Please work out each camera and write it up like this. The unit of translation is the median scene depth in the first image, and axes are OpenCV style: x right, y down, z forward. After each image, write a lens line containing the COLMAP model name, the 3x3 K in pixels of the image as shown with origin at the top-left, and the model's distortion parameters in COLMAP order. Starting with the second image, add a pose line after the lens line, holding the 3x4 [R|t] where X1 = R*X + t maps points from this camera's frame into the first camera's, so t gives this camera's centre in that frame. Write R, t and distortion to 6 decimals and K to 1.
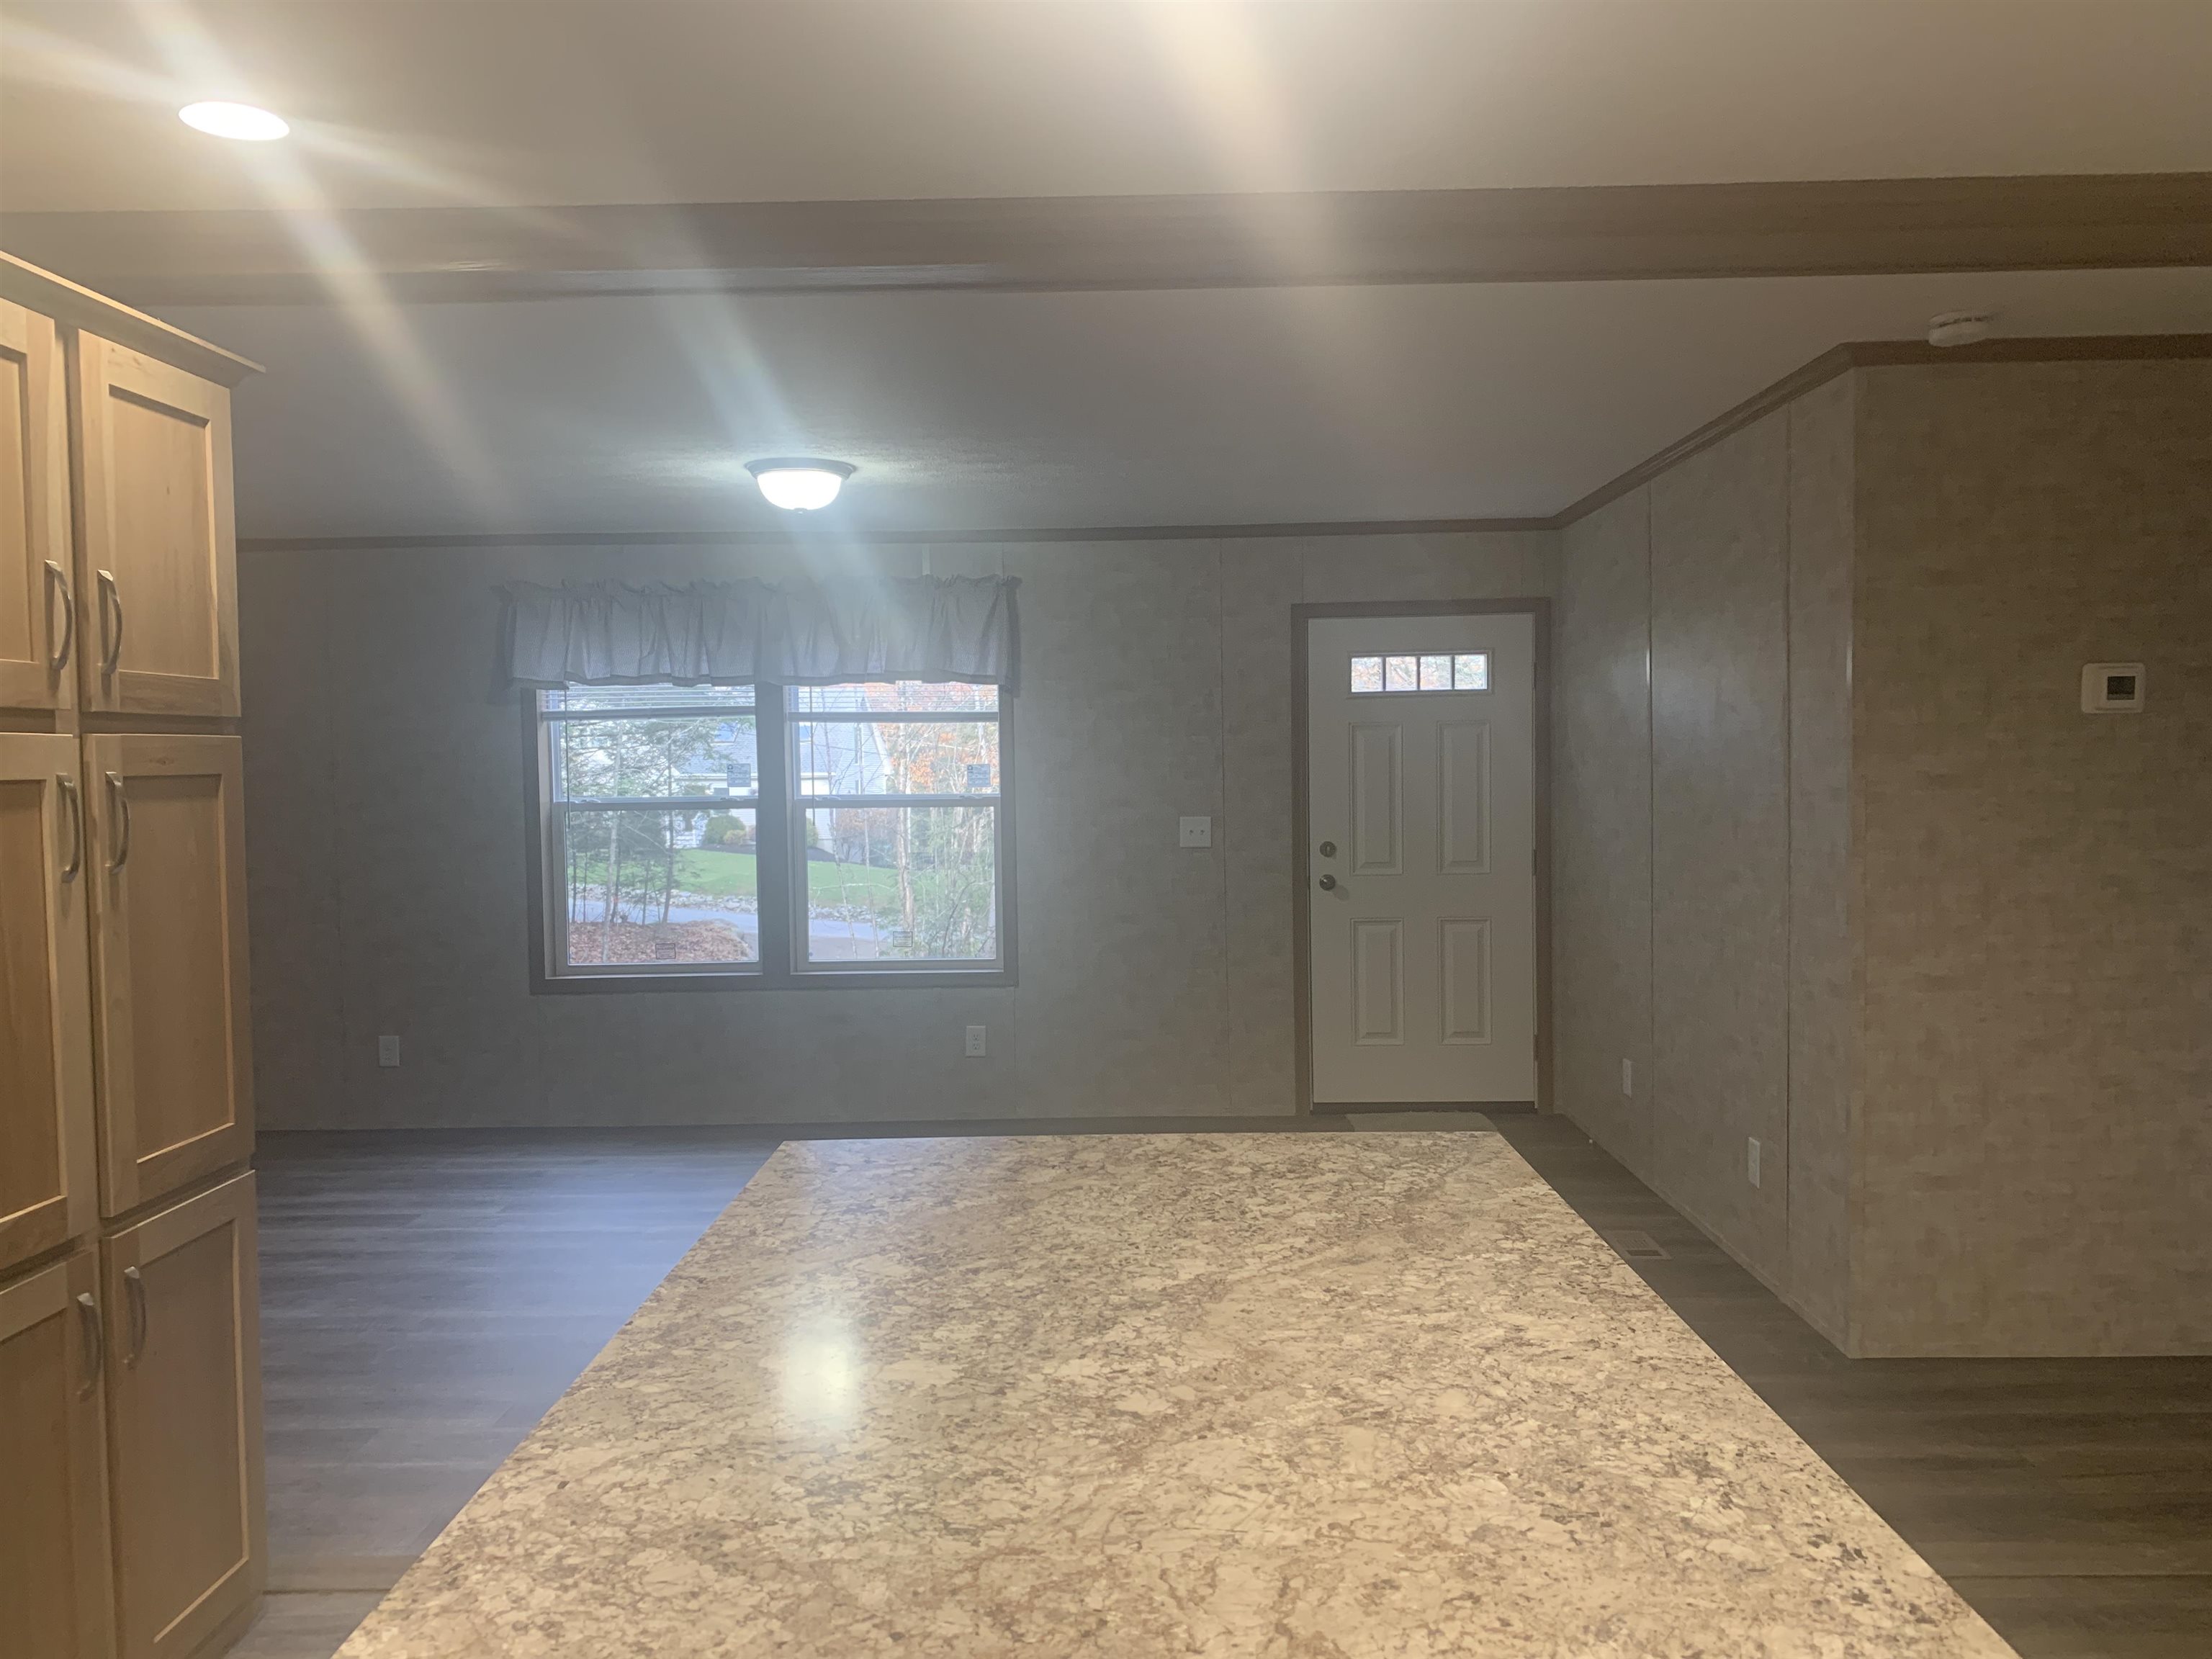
lens RADIAL K [[1686.8, 0, 1106.0], [0, 1686.8, 829.5], [0, 0, 1]] dist [0.039820, -0.038096]
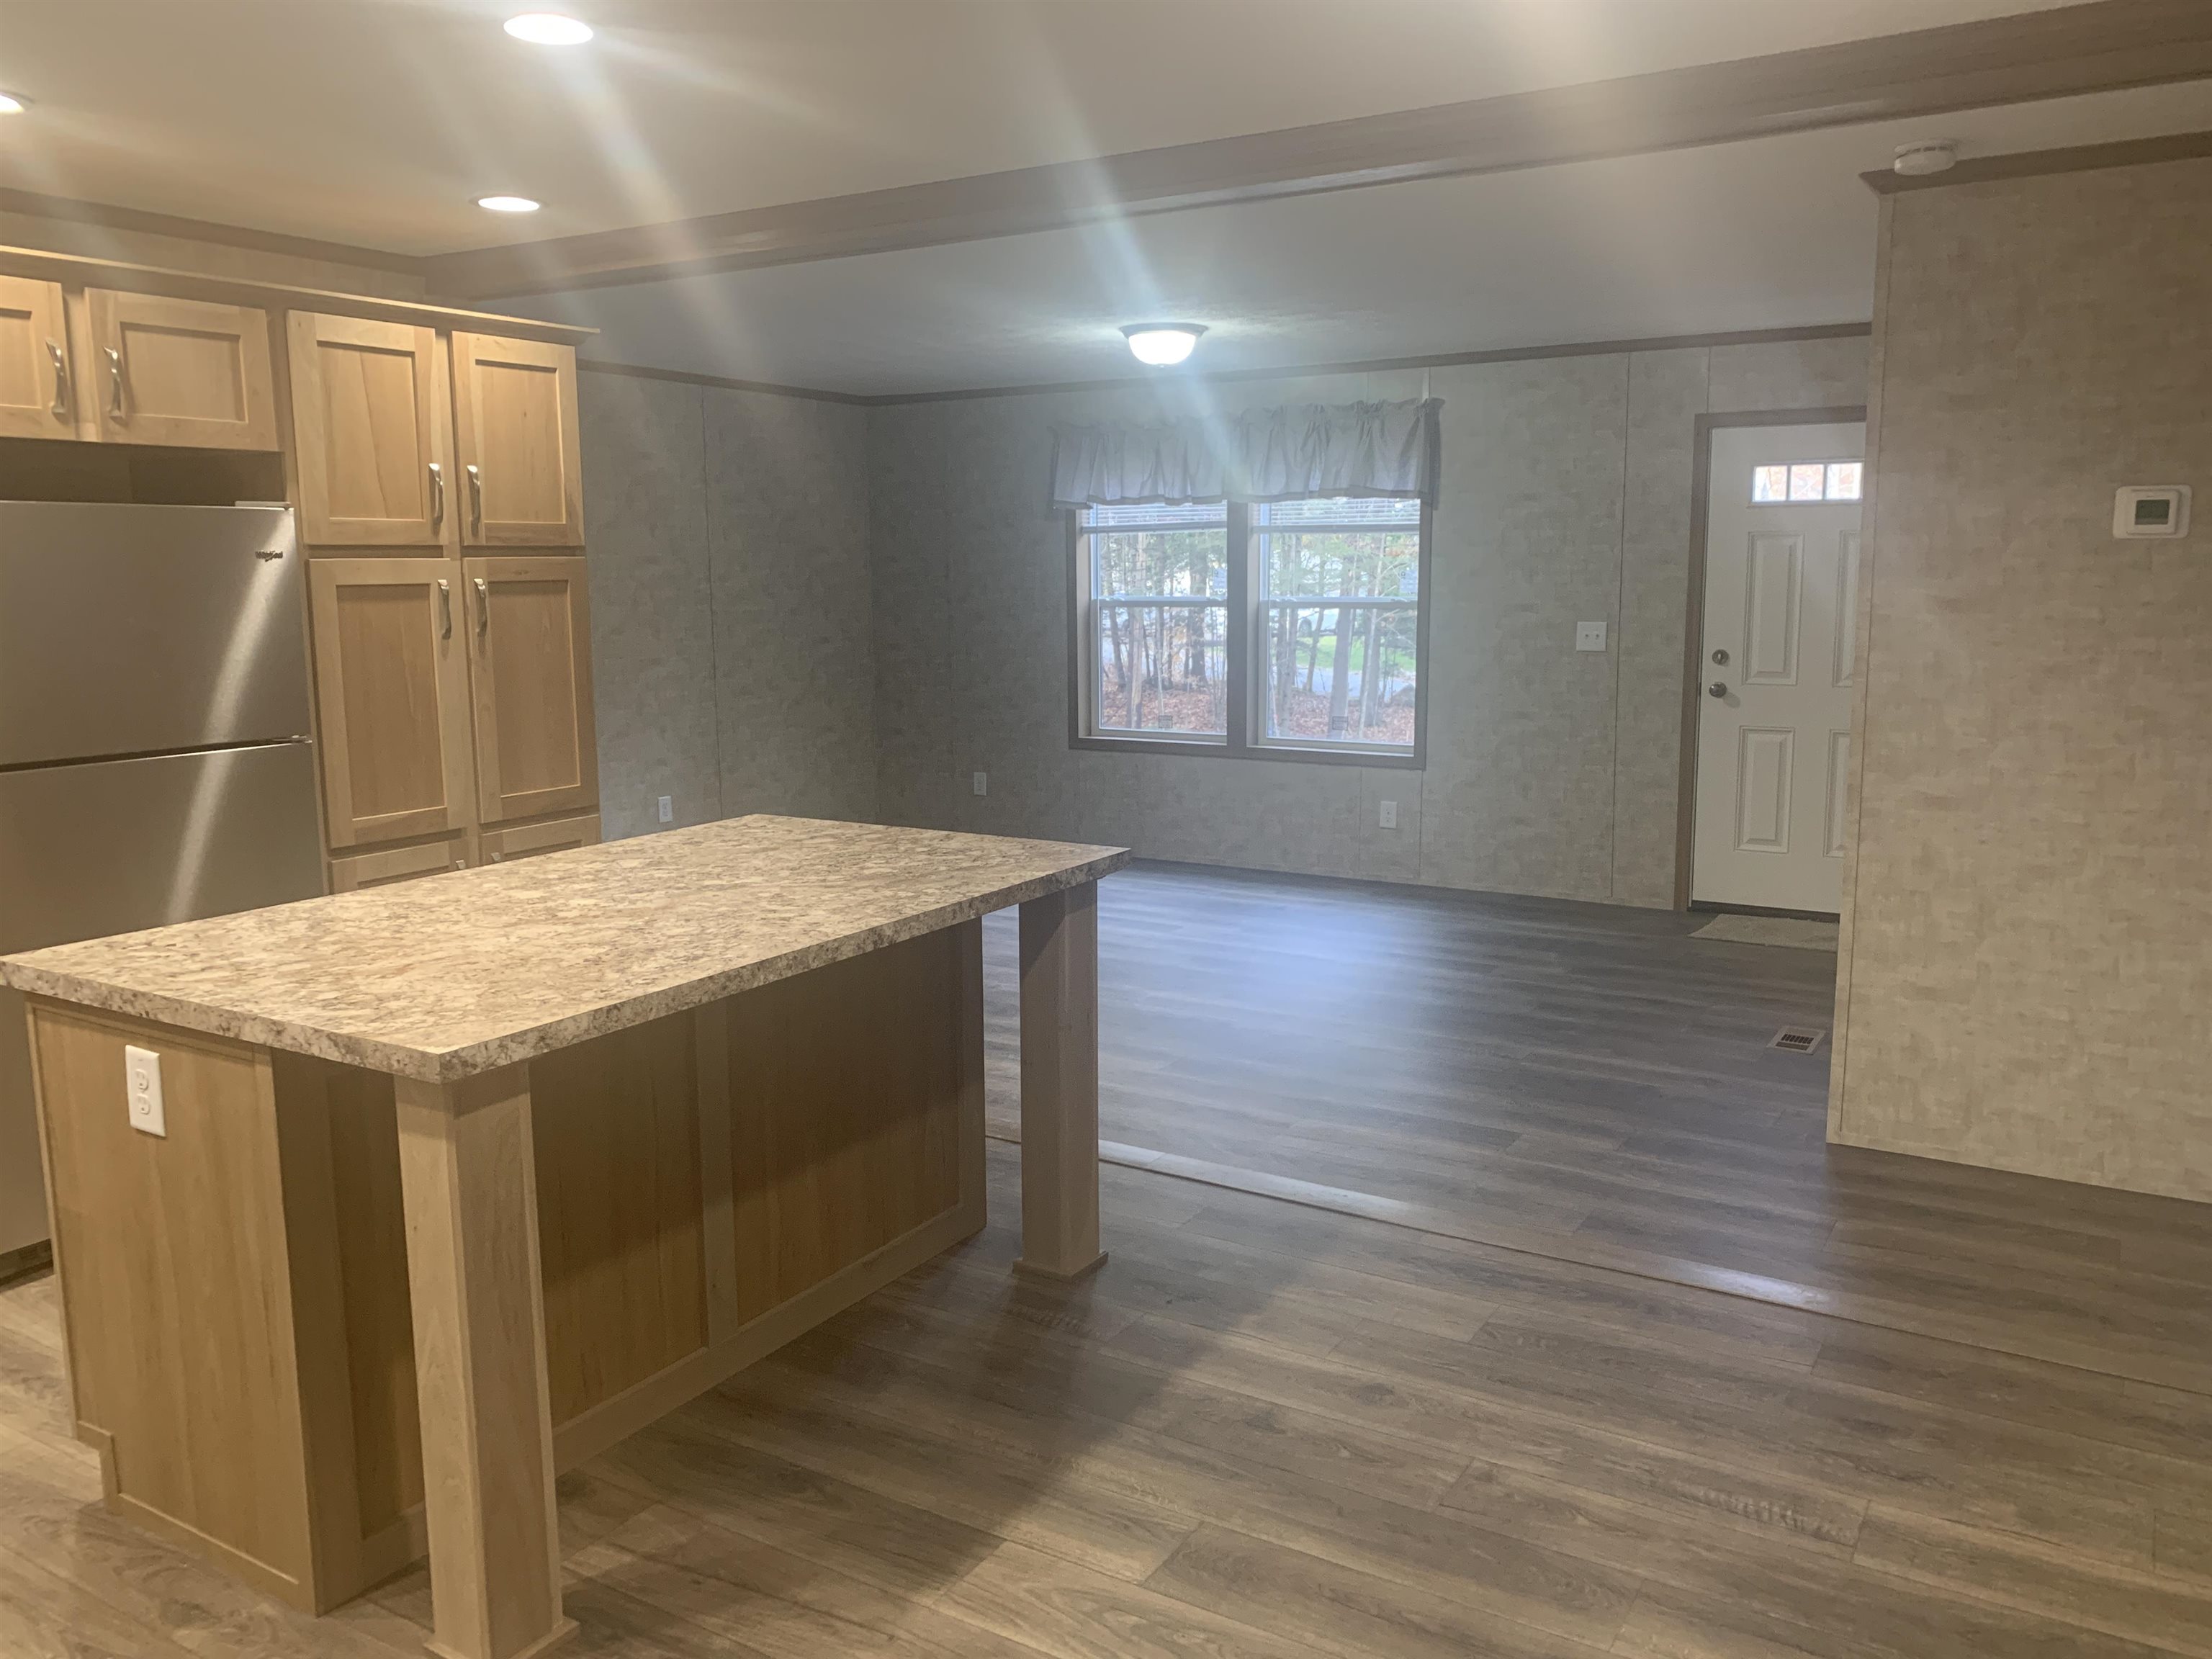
lens RADIAL K [[1690.7, 0, 1114.6], [0, 1690.7, 821.5], [0, 0, 1]] dist [0.131051, -0.277179]
pose [[0.854600, 0.086368, -0.512053, 0.367297], [-0.026536, 0.992047, 0.123041, -0.007756], [0.518608, -0.091564, 0.850095, -0.086770]]
